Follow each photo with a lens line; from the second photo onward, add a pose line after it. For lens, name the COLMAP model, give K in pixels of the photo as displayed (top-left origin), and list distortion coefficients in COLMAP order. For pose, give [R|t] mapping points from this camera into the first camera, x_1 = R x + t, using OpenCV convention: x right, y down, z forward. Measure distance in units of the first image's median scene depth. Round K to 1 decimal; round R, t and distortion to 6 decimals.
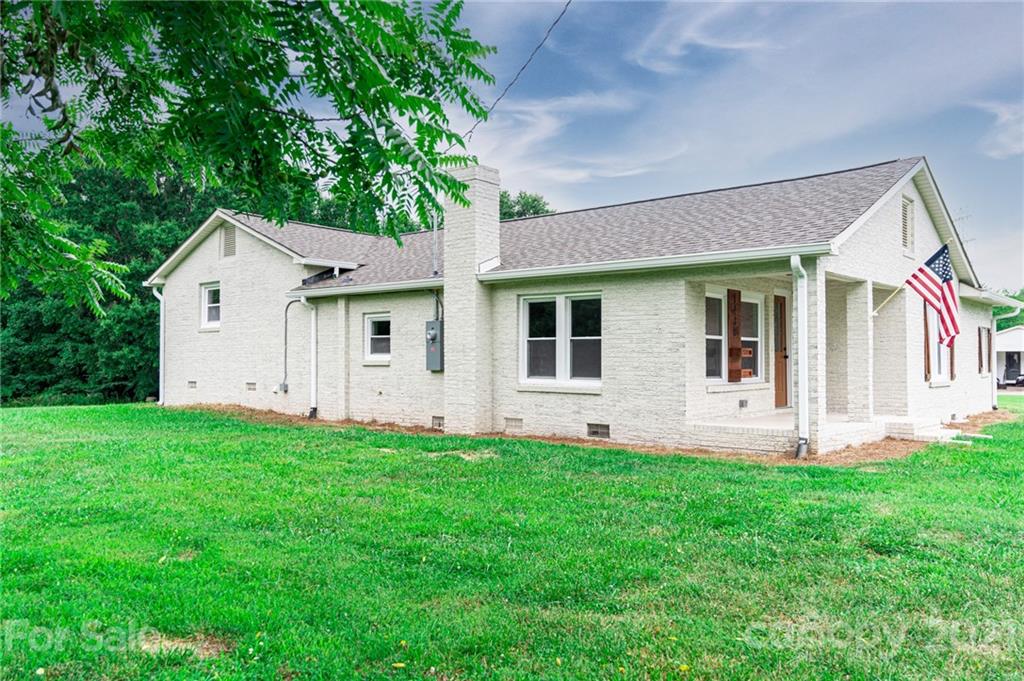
lens RADIAL K [[780.7, 0, 514.3], [0, 780.7, 333.3], [0, 0, 1]] dist [0.002835, 0.005006]
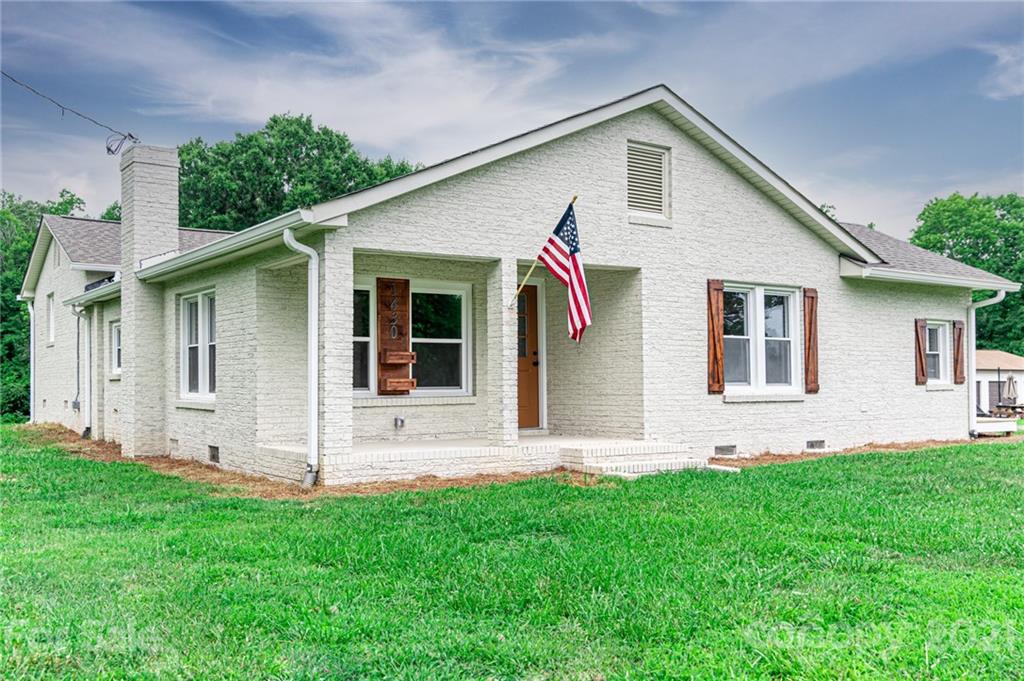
lens RADIAL K [[905.6, 0, 469.6], [0, 905.6, 334.9], [0, 0, 1]] dist [0.002957, -0.008238]
pose [[0.962547, -0.022179, -0.270208, 0.101576], [0.018175, 0.999685, -0.017312, 0.003190], [0.270507, 0.011753, 0.962646, 0.023794]]
